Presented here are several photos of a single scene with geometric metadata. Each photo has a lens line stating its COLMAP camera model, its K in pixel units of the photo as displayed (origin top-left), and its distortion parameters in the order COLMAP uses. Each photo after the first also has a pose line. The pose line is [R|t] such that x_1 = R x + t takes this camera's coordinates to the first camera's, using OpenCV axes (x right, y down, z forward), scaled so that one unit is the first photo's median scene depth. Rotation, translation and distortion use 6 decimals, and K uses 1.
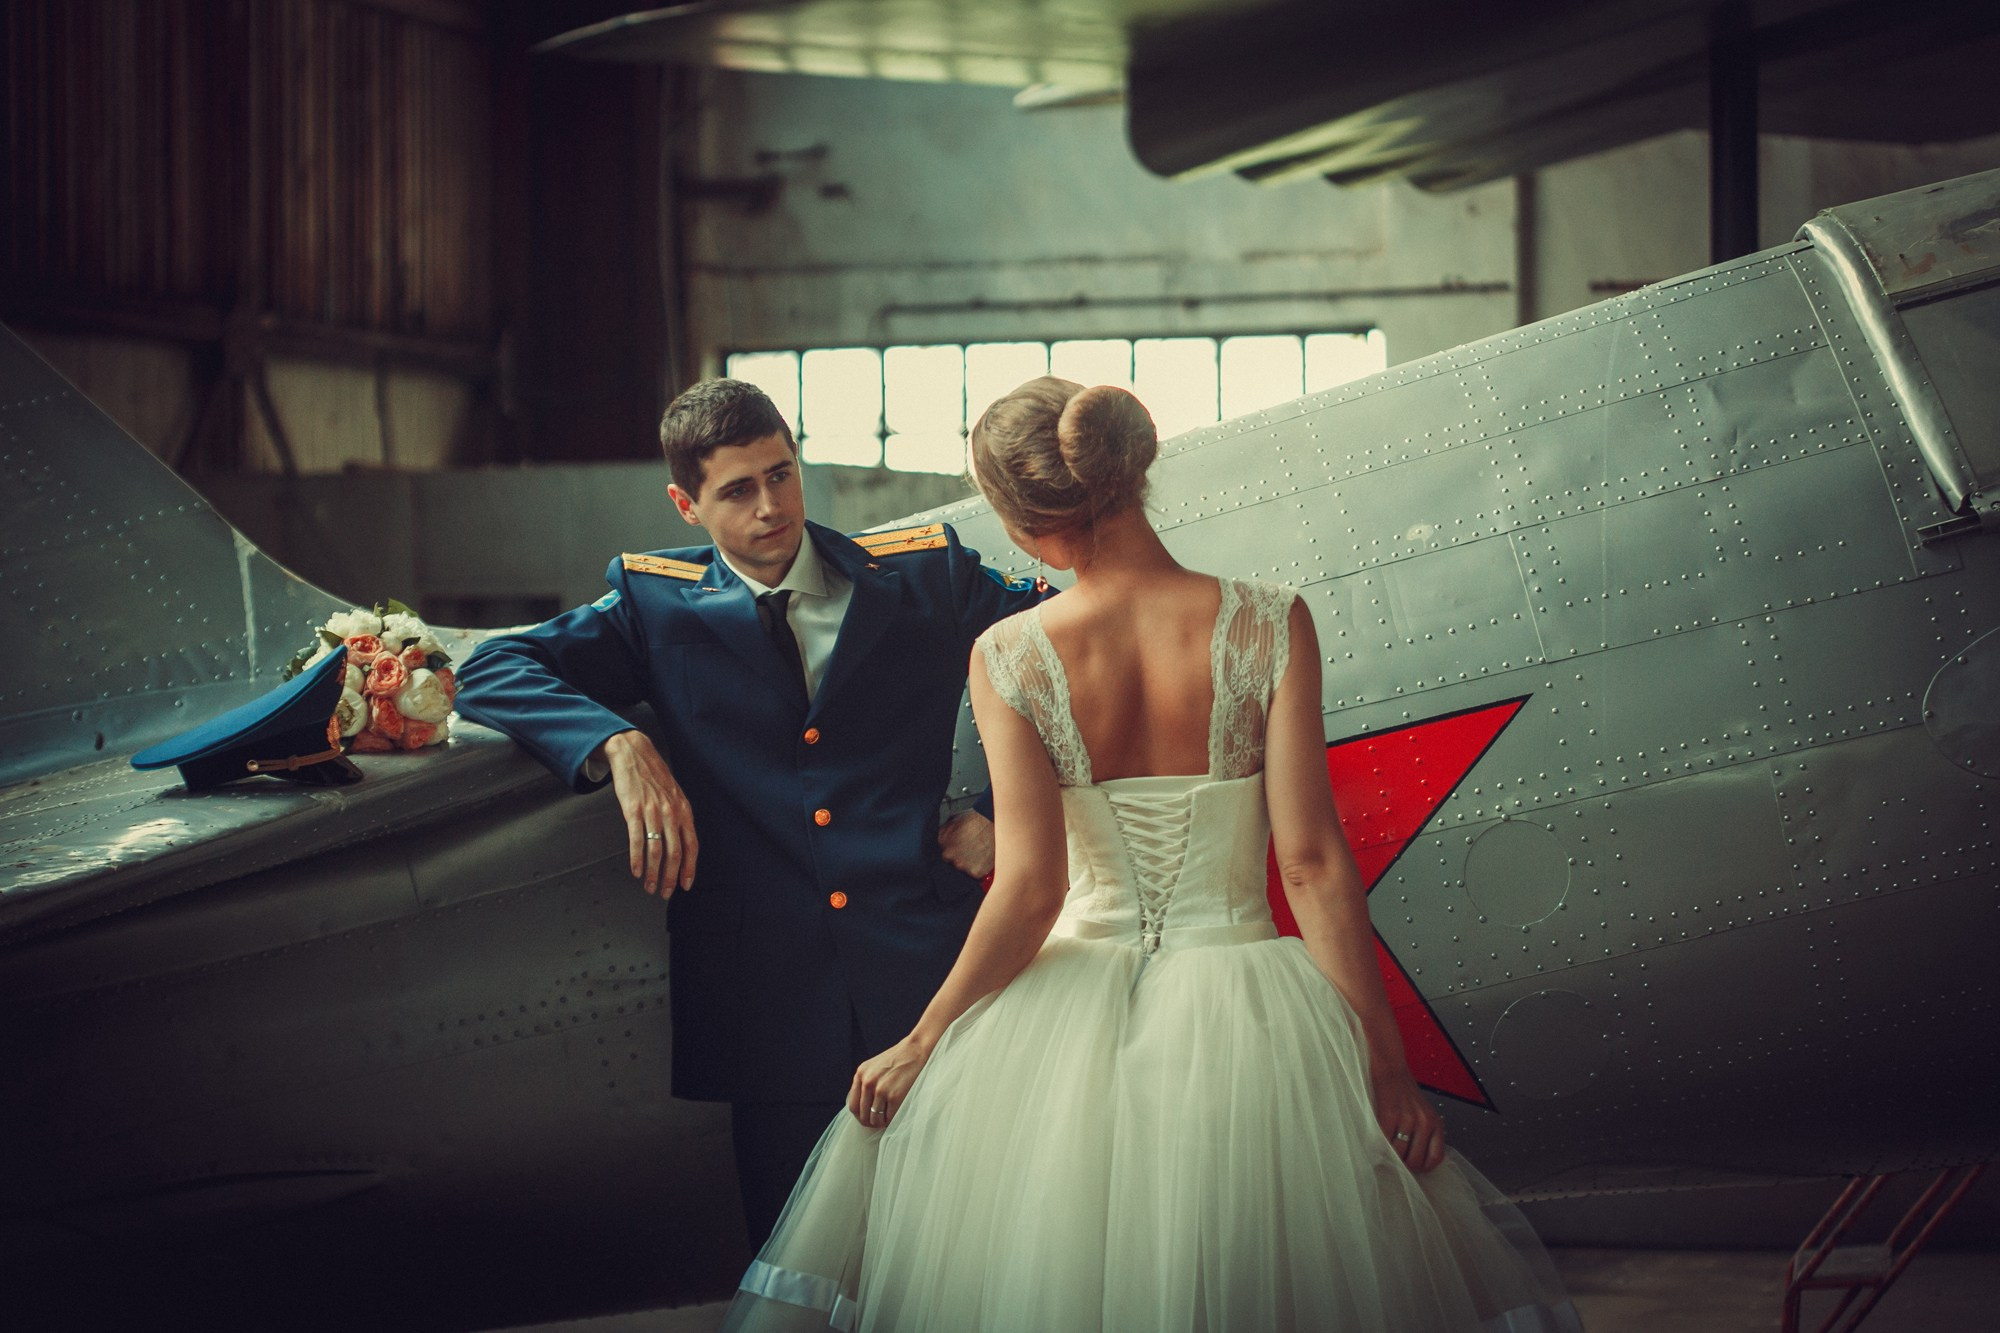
lens RADIAL K [[5423.5, 0, 1009.5], [0, 5423.5, 654.8], [0, 0, 1]] dist [-0.141856, 0.000000]
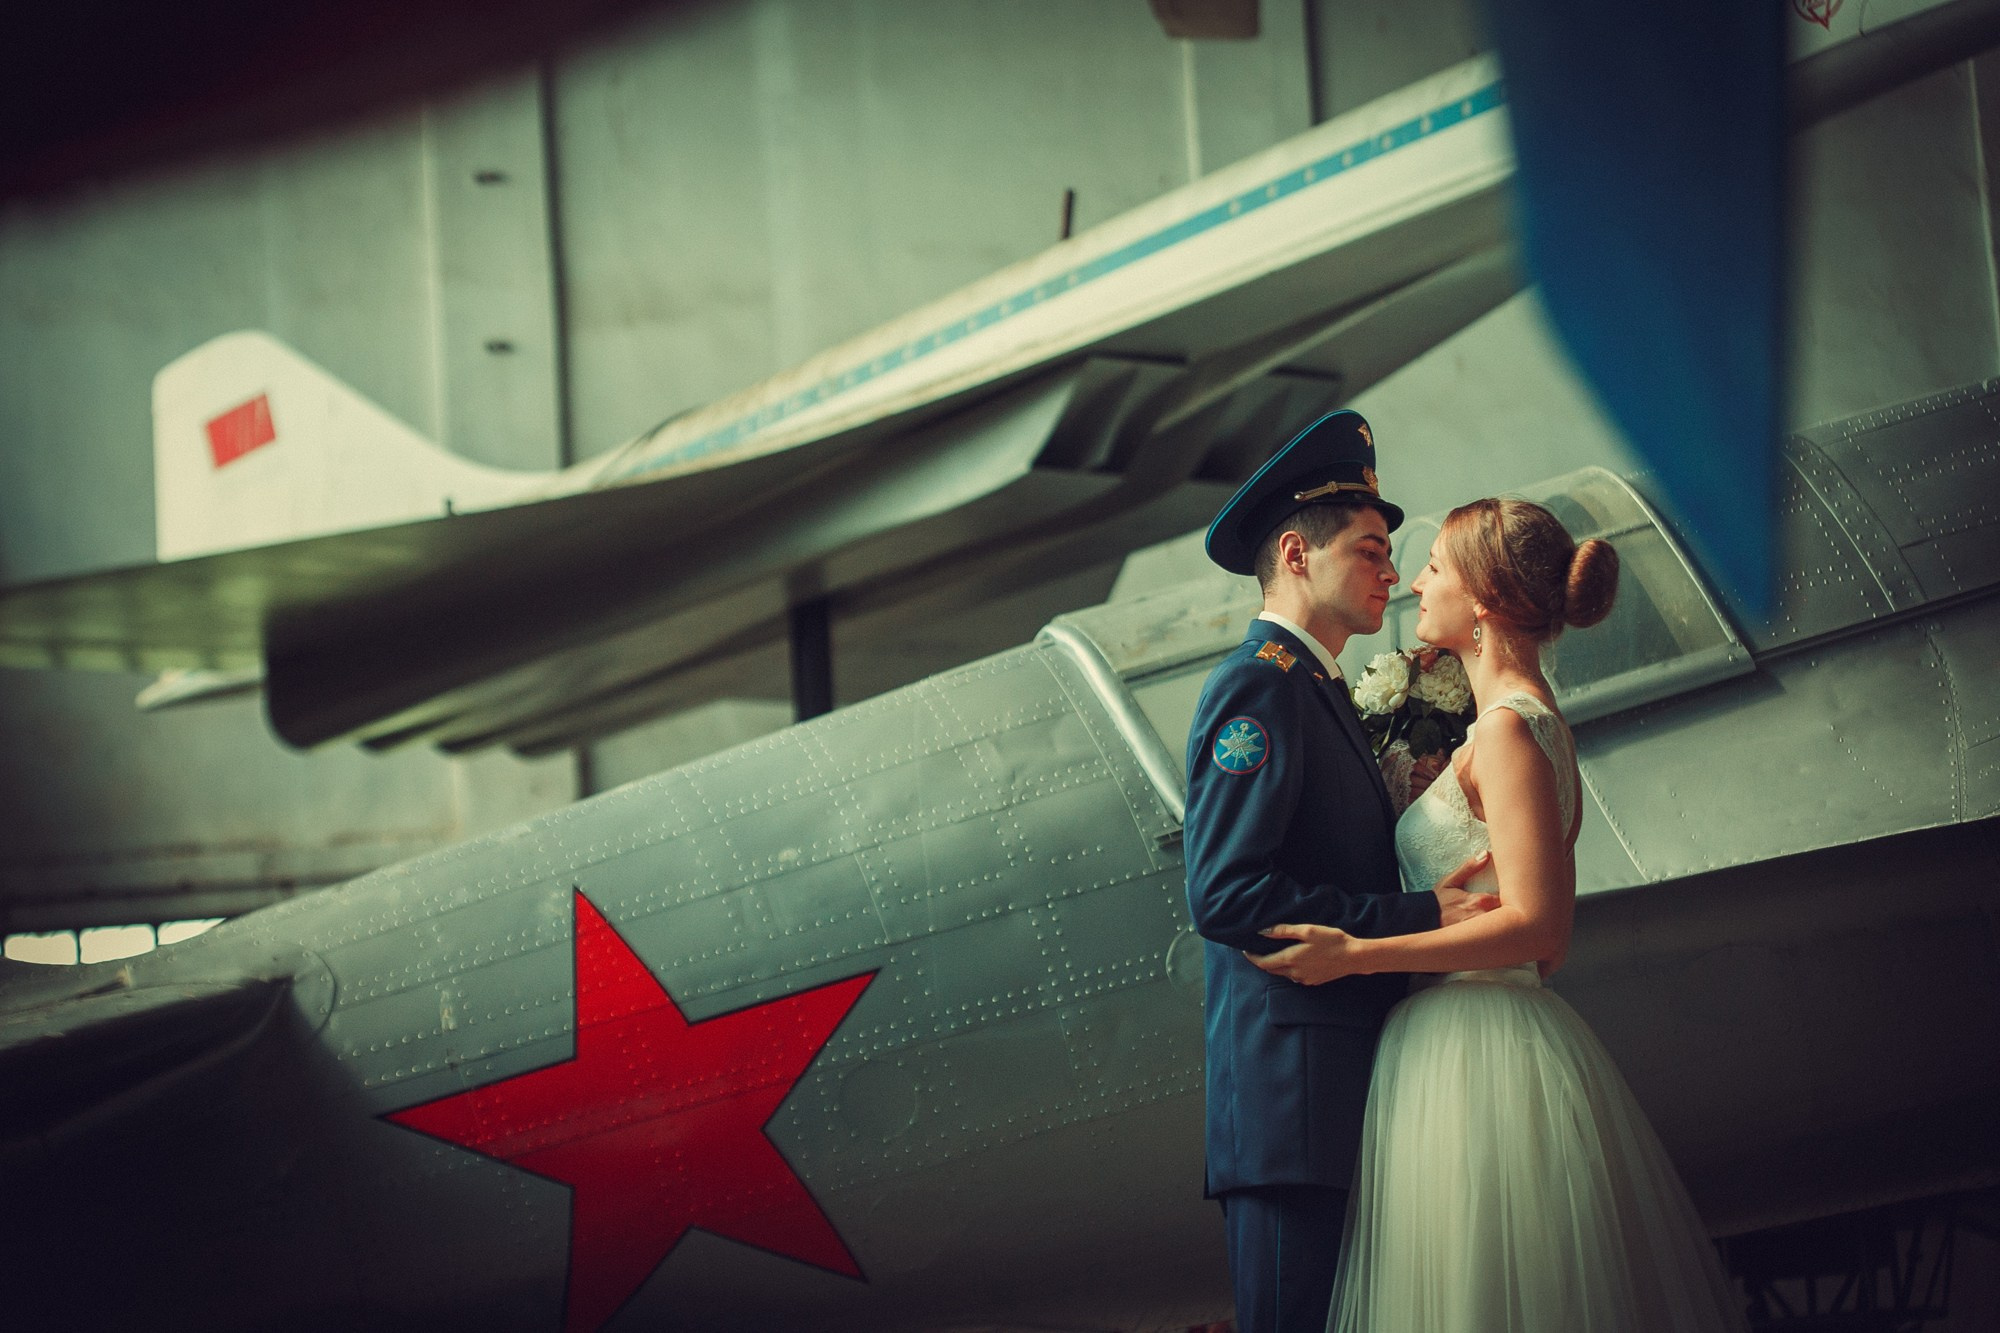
lens RADIAL K [[5423.5, 0, 999.7], [0, 5423.5, 666.7], [0, 0, 1]] dist [-0.141856, 0.000000]
pose [[0.977009, -0.026809, 0.211507, -0.153326], [0.054016, 0.990820, -0.123927, 0.098768], [-0.206243, 0.132502, 0.969488, -0.313139]]
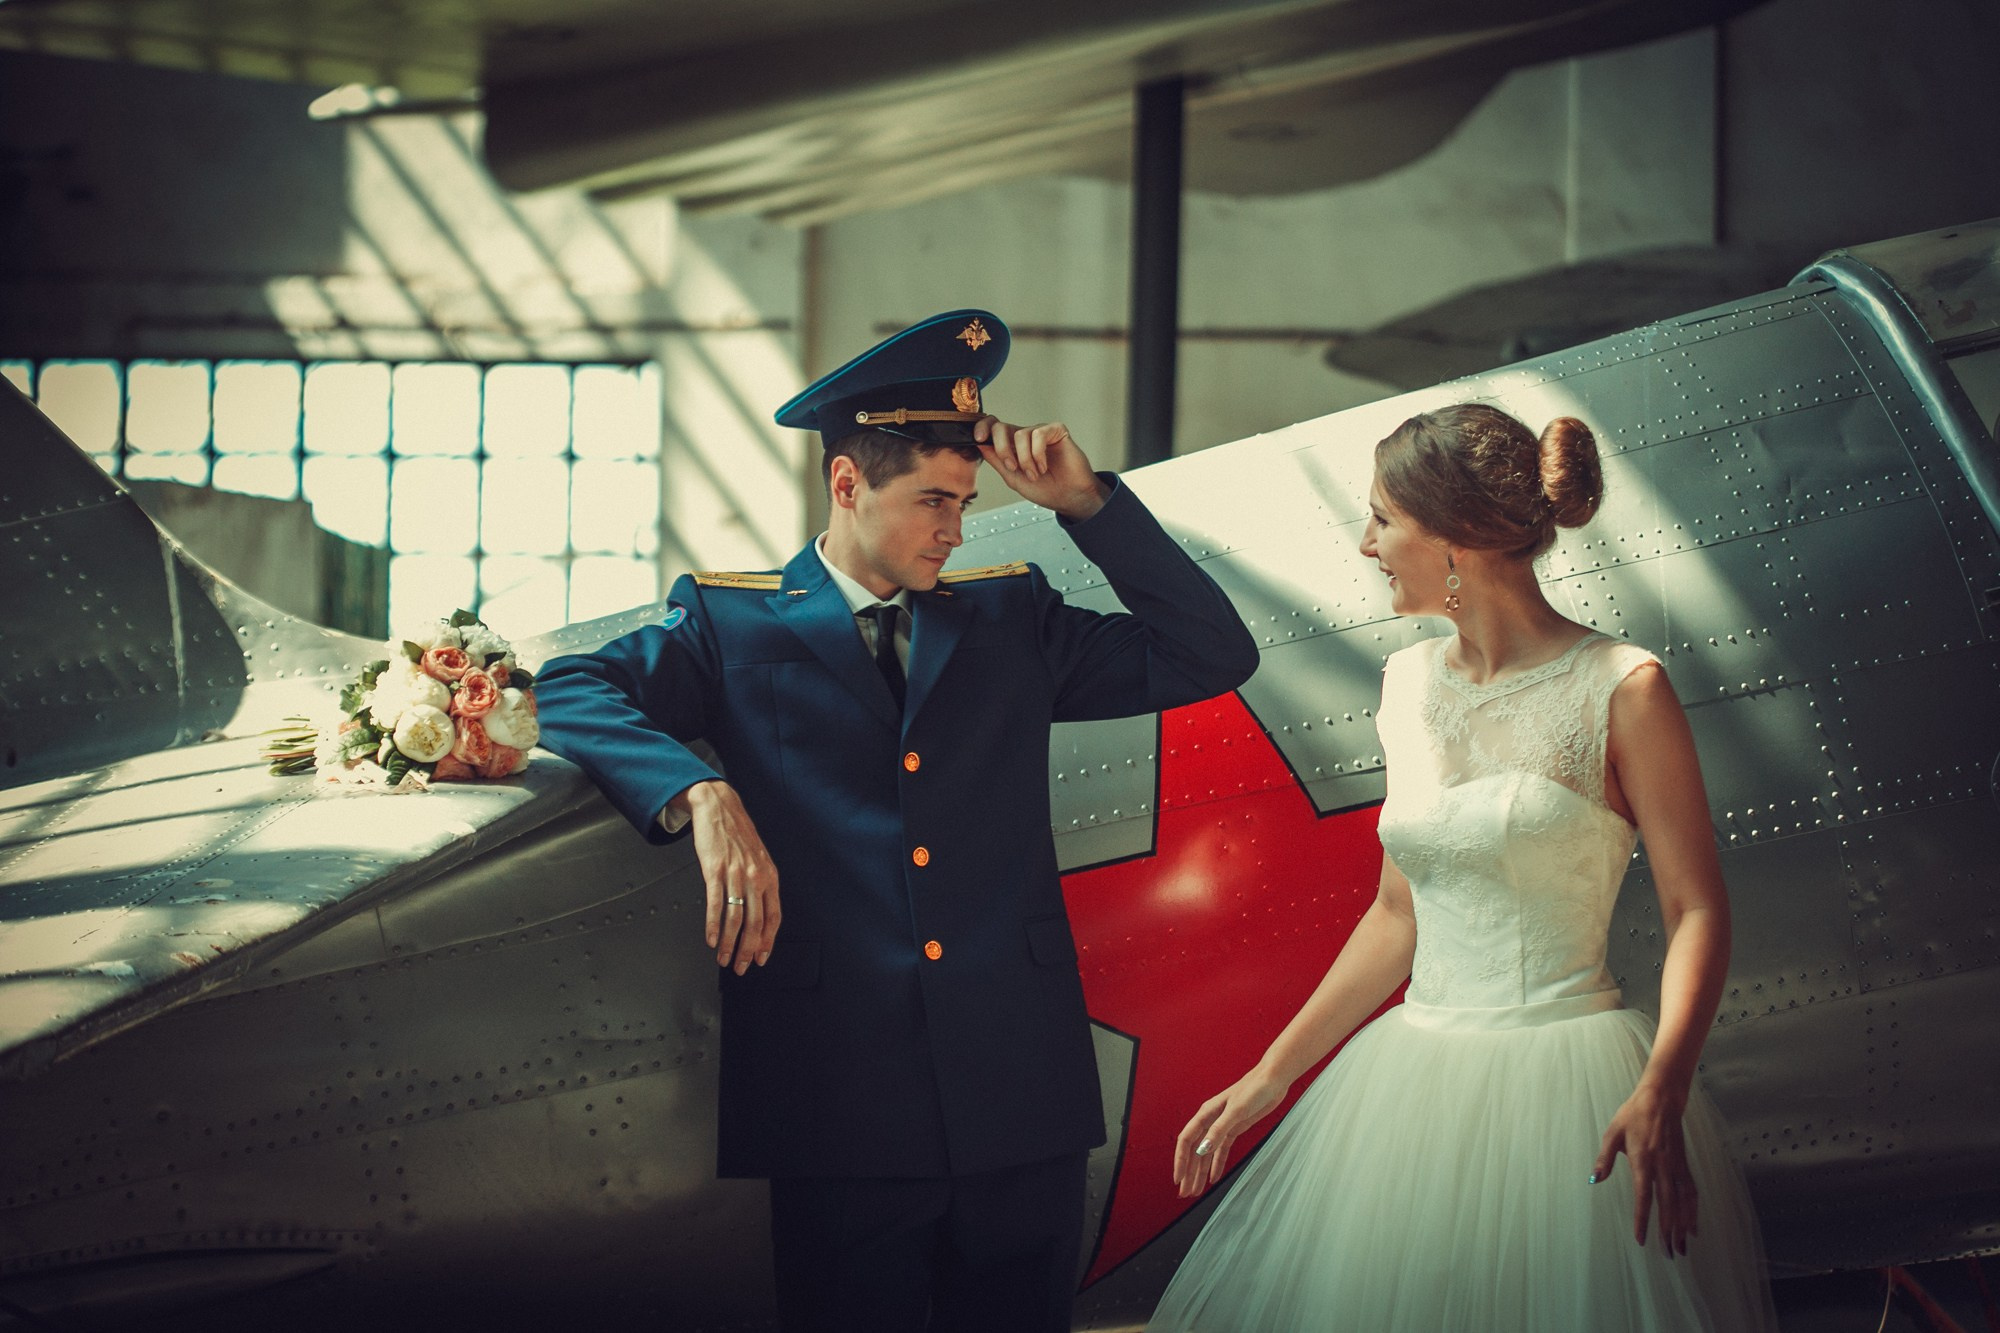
lens RADIAL K [[5423.5, 0, 999.5], [0, 5423.5, 674.4], [0, 0, 1]] dist [-0.141856, 0.000000]
pose [[0.977197, 0.032015, 0.209906, -0.194538], [-0.030928, 0.999486, -0.008459, 0.004840], [-0.210069, 0.001775, 0.977685, 0.104973]]
